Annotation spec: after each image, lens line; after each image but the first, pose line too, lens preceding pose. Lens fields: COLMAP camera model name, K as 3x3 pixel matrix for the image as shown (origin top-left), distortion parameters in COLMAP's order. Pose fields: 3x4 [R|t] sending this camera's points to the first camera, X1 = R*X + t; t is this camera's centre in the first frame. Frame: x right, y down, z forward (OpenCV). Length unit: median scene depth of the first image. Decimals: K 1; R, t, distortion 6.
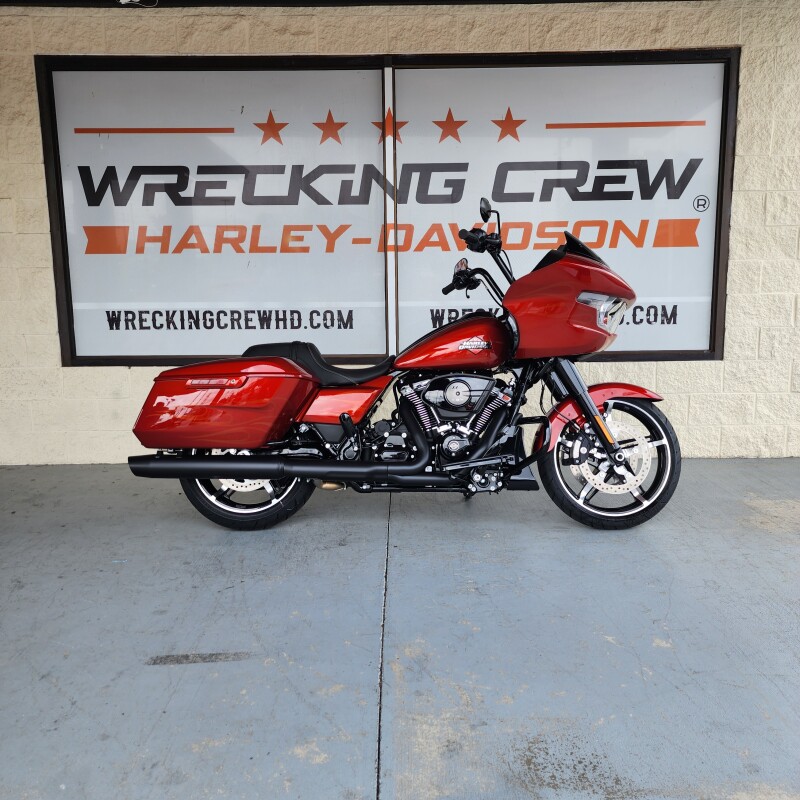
lens RADIAL K [[681.6, 0, 400.0], [0, 681.6, 400.0], [0, 0, 1]] dist [-0.002123, -0.036889]
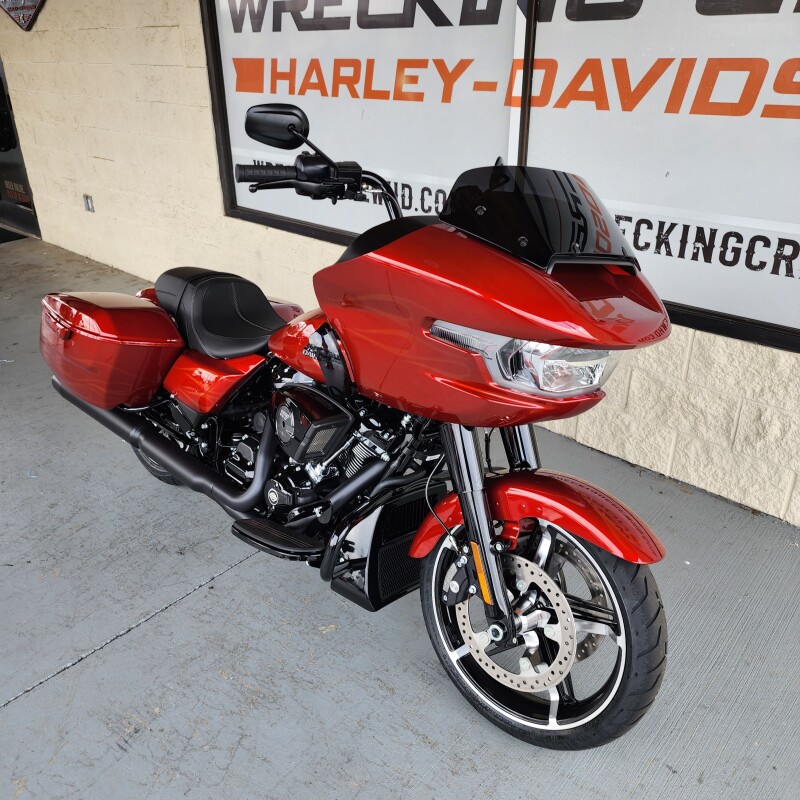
lens RADIAL K [[681.6, 0, 400.0], [0, 681.6, 400.0], [0, 0, 1]] dist [-0.002123, -0.036889]
pose [[0.751573, 0.298926, -0.588031, 0.346327], [-0.099326, 0.932549, 0.347112, -0.169520], [0.652129, -0.202473, 0.730570, 0.410198]]
